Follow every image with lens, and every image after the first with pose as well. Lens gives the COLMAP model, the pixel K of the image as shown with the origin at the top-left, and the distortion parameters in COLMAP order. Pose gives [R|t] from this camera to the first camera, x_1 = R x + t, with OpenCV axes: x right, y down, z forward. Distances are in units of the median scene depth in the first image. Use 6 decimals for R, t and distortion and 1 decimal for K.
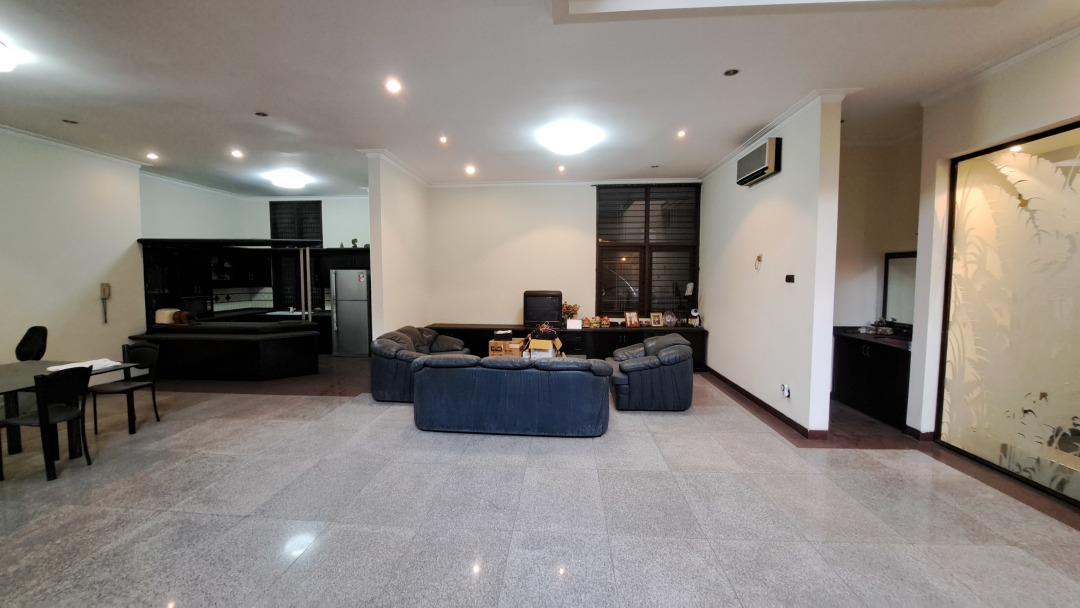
lens RADIAL K [[426.9, 0, 534.7], [0, 426.9, 302.7], [0, 0, 1]] dist [-0.010800, -0.000124]
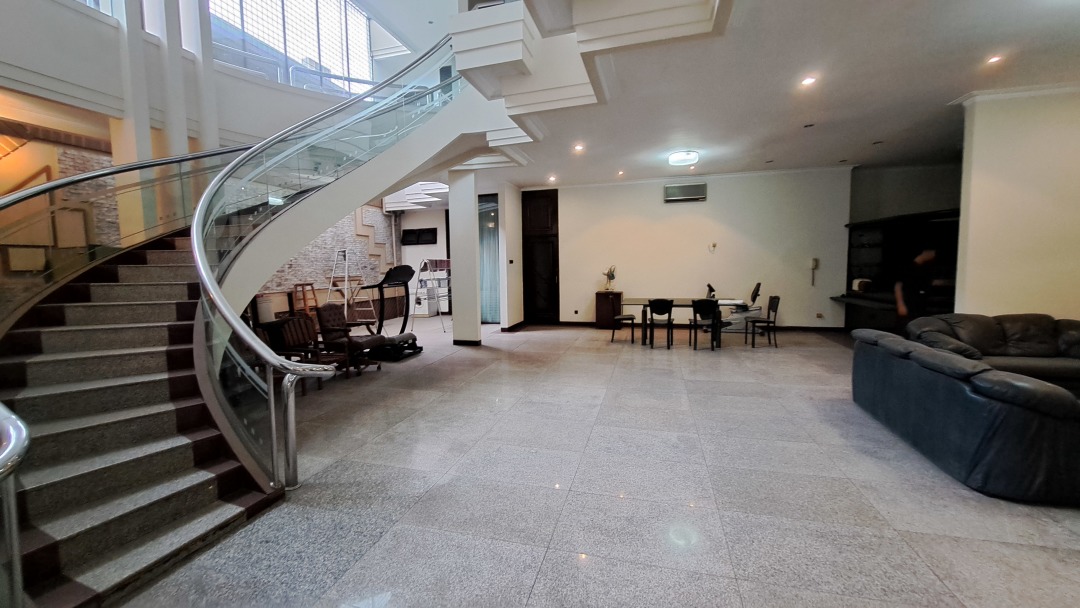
lens RADIAL K [[426.9, 0, 532.3], [0, 426.9, 300.9], [0, 0, 1]] dist [-0.010800, -0.000124]
pose [[-0.193345, 0.086698, -0.977293, 0.973310], [-0.041701, 0.994462, 0.096471, 0.001051], [0.980244, 0.059406, -0.188659, 0.511912]]
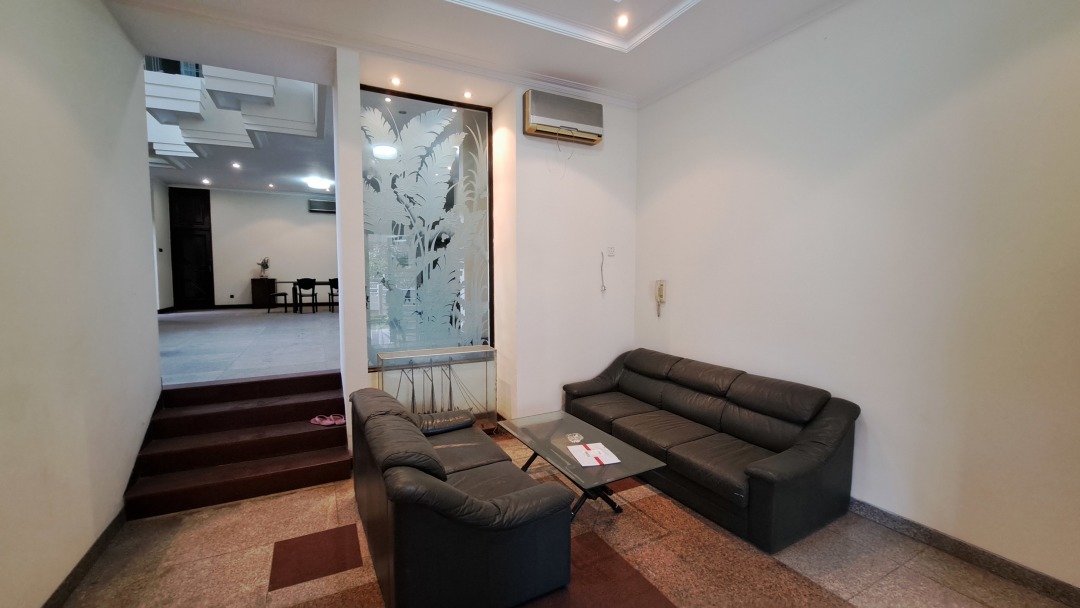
lens RADIAL K [[426.9, 0, 535.2], [0, 426.9, 303.3], [0, 0, 1]] dist [-0.010800, -0.000124]
pose [[0.530984, 0.055197, -0.845582, 2.153719], [-0.051517, 0.998133, 0.032805, 0.151614], [0.845814, 0.026143, 0.532836, 0.506540]]
